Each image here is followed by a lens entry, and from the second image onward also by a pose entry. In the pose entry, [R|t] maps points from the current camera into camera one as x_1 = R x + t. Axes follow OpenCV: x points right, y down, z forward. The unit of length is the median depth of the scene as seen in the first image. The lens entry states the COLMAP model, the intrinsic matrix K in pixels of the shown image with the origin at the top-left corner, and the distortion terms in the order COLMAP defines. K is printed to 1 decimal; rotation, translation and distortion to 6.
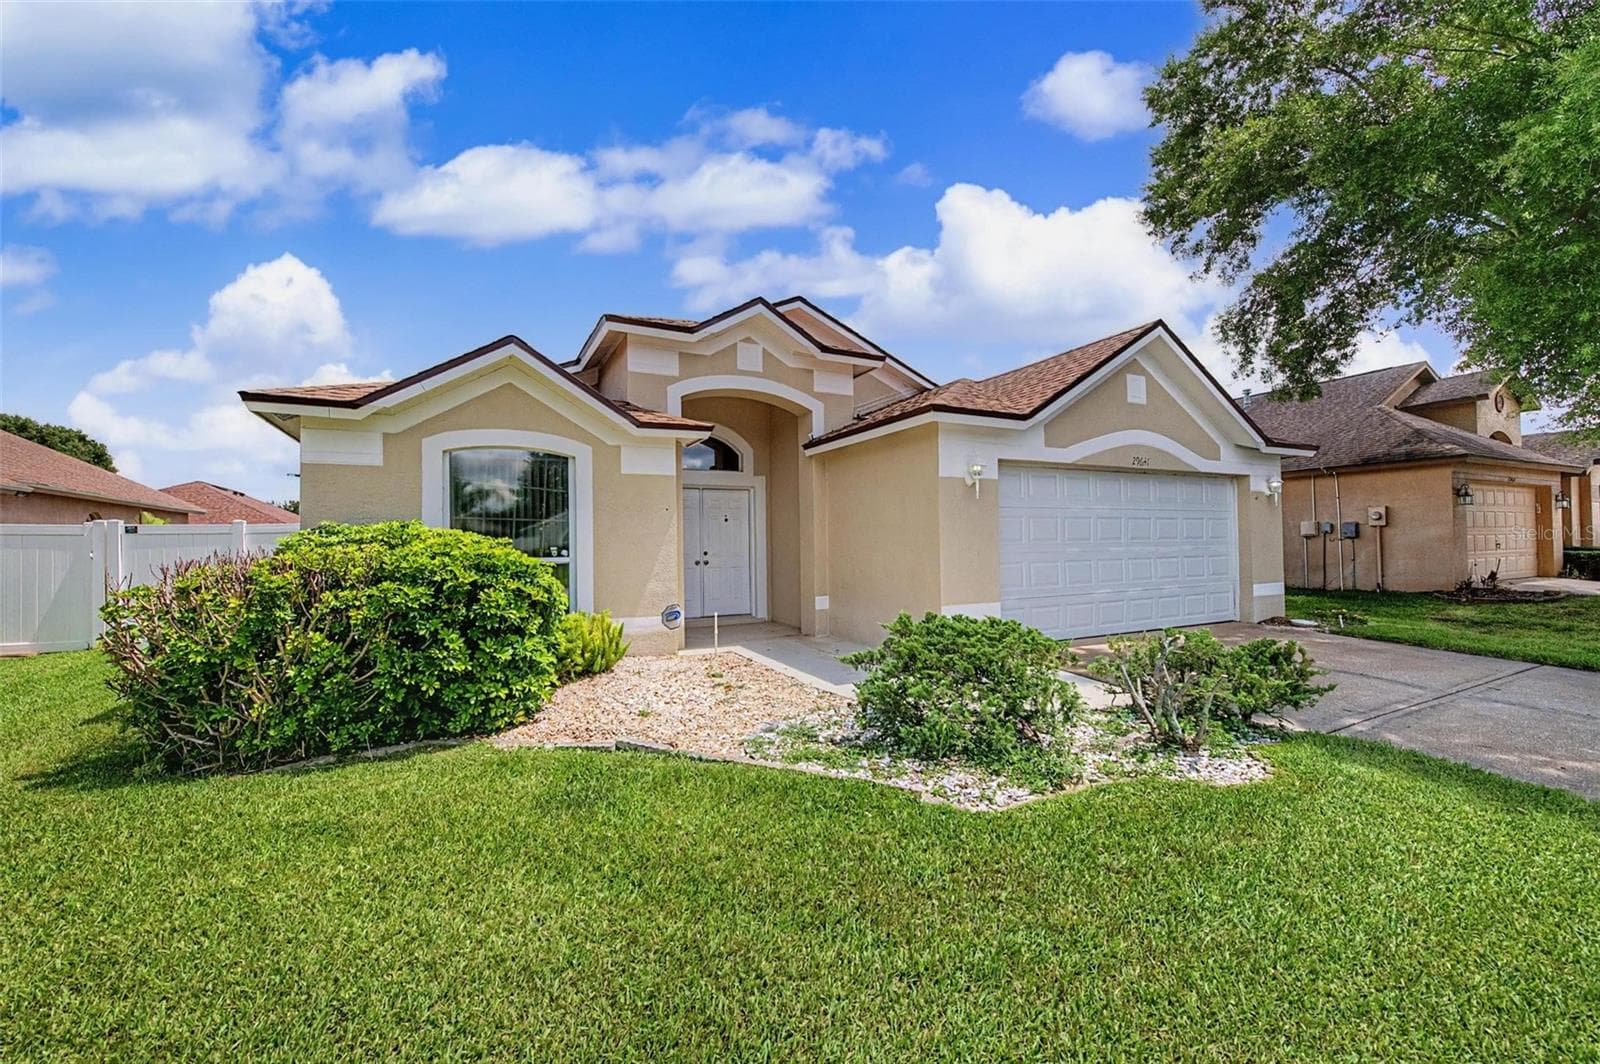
lens RADIAL K [[646.7, 0, 800.0], [0, 646.7, 532.0], [0, 0, 1]] dist [0.001663, 0.000018]
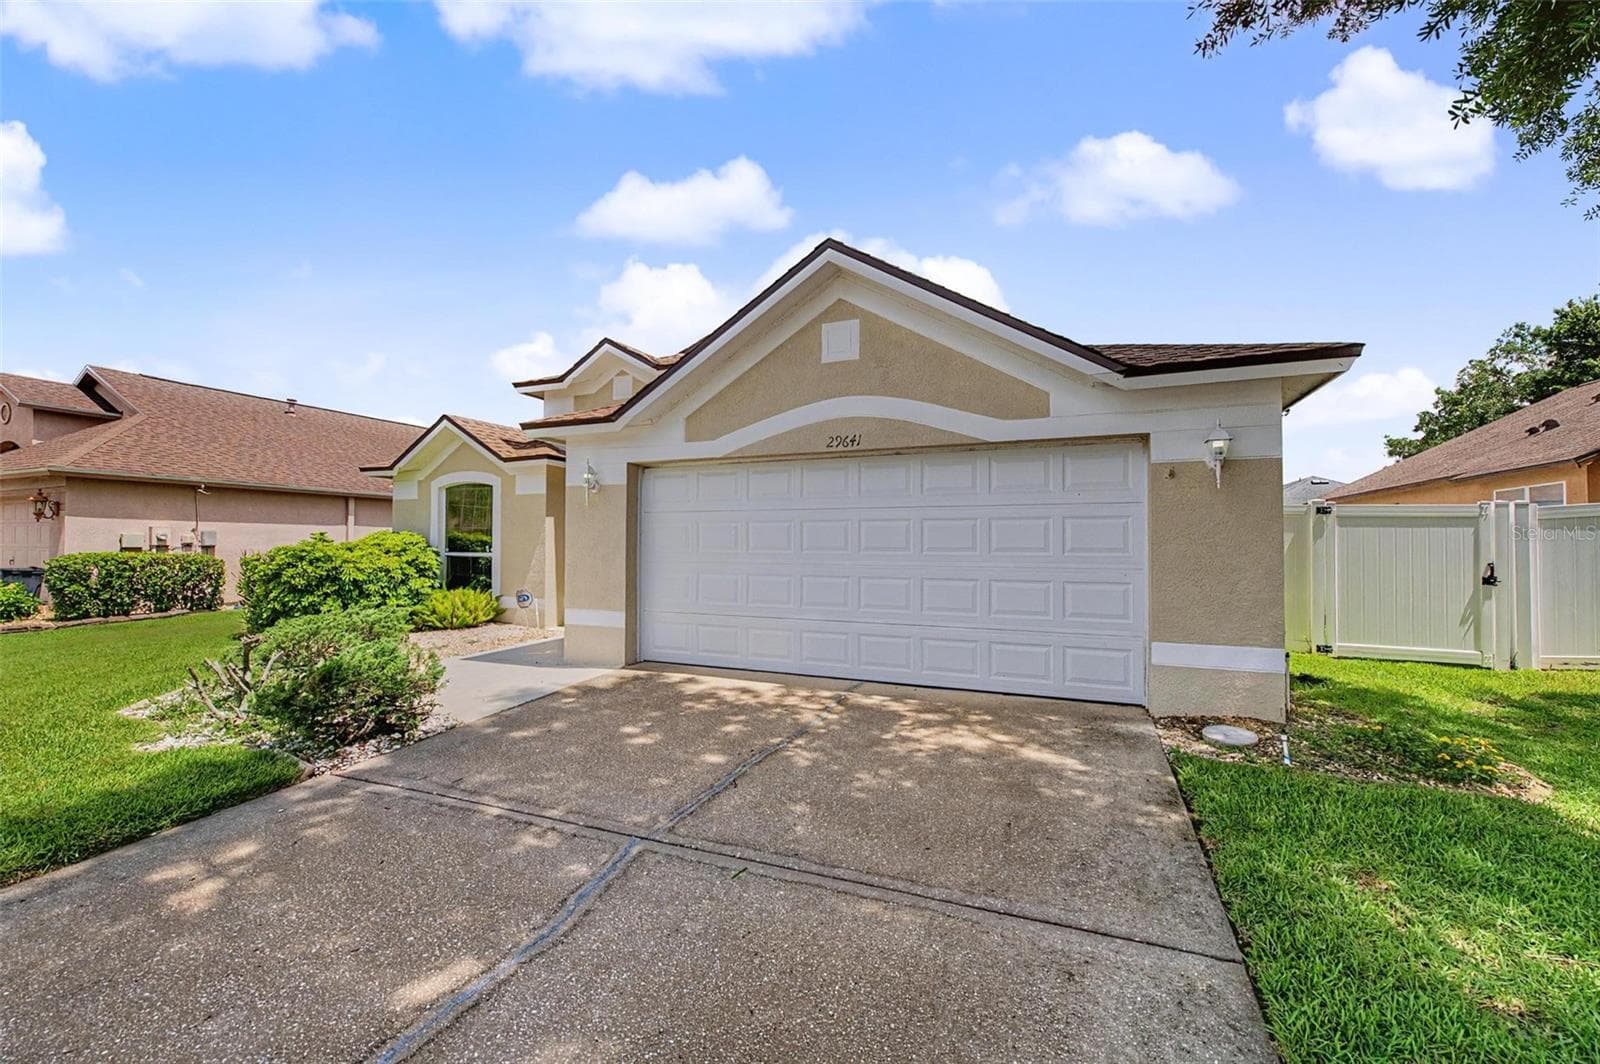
lens RADIAL K [[642.1, 0, 804.1], [0, 642.1, 534.9], [0, 0, 1]] dist [-0.002900, -0.000381]
pose [[0.642927, 0.005909, -0.765904, 1.241129], [0.002619, 0.999947, 0.009913, -0.015106], [0.765923, -0.008379, 0.642878, 0.605742]]
